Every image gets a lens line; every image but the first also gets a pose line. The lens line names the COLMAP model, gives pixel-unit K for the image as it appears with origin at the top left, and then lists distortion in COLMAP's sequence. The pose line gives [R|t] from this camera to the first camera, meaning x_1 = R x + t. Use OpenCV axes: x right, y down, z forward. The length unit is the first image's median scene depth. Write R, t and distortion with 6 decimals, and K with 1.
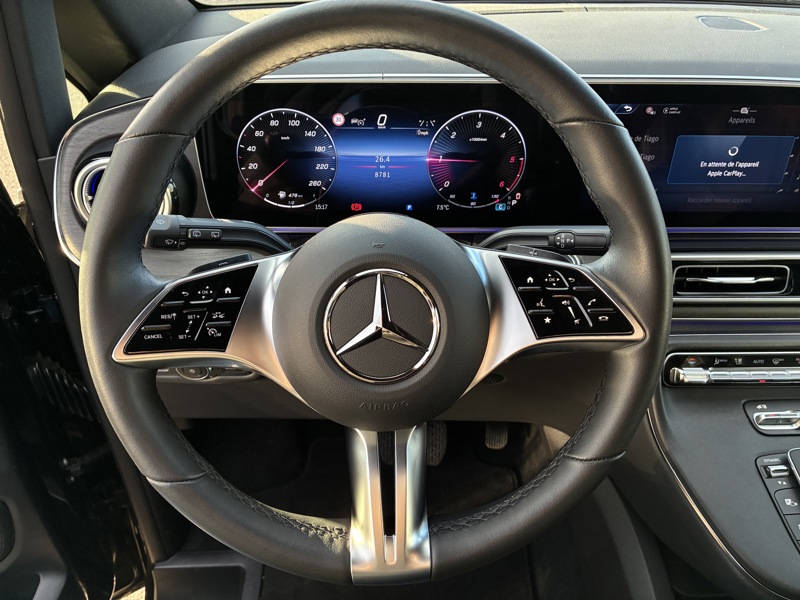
lens RADIAL K [[610.5, 0, 395.7], [0, 610.5, 301.1], [0, 0, 1]] dist [0.030353, -0.041372]
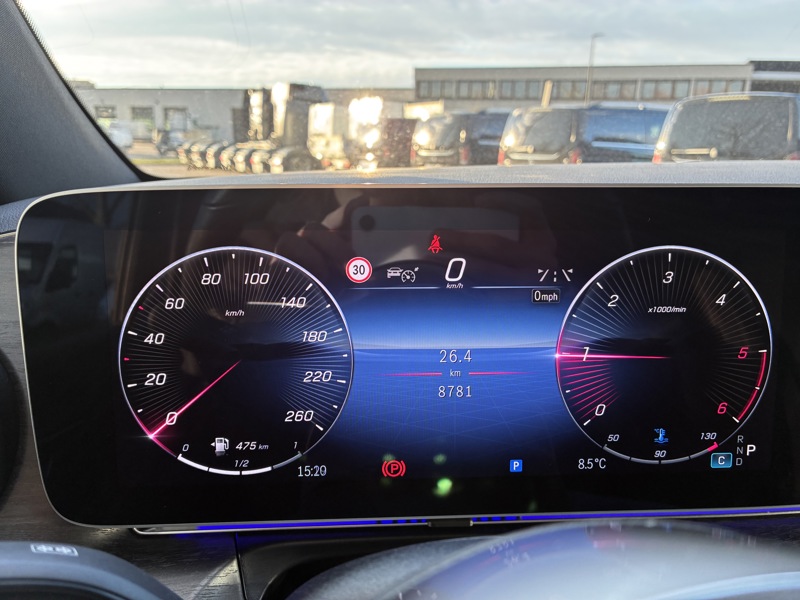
lens RADIAL K [[610.5, 0, 405.2], [0, 610.5, 289.8], [0, 0, 1]] dist [0.030353, -0.041372]
pose [[0.998984, -0.015701, 0.042253, -0.076762], [0.030816, 0.921994, -0.385975, -0.108888], [-0.032897, 0.386885, 0.921541, 0.582695]]
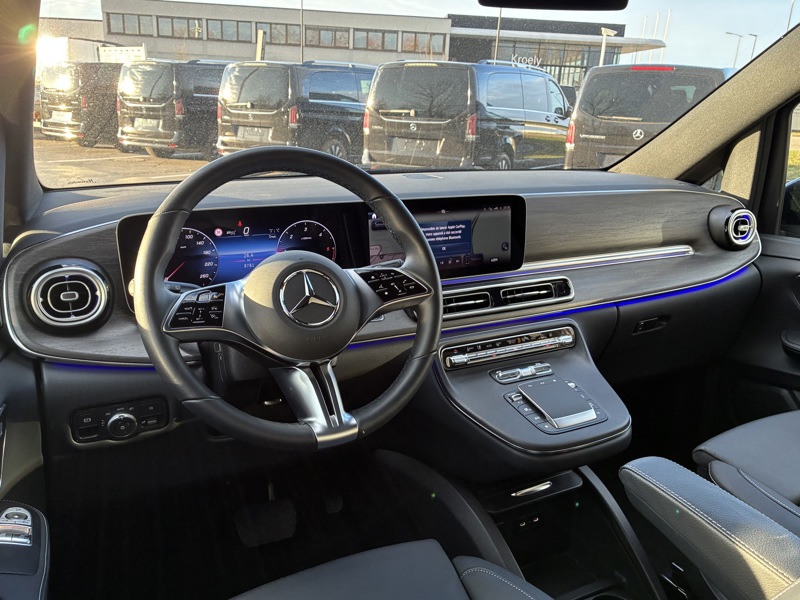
lens RADIAL K [[659.6, 0, 401.5], [0, 659.6, 298.2], [0, 0, 1]] dist [0.034068, -0.034045]
pose [[0.895445, -0.120140, 0.428655, -0.407547], [0.248823, 0.933514, -0.258144, 0.398724], [-0.369142, 0.337813, 0.865804, -0.555242]]
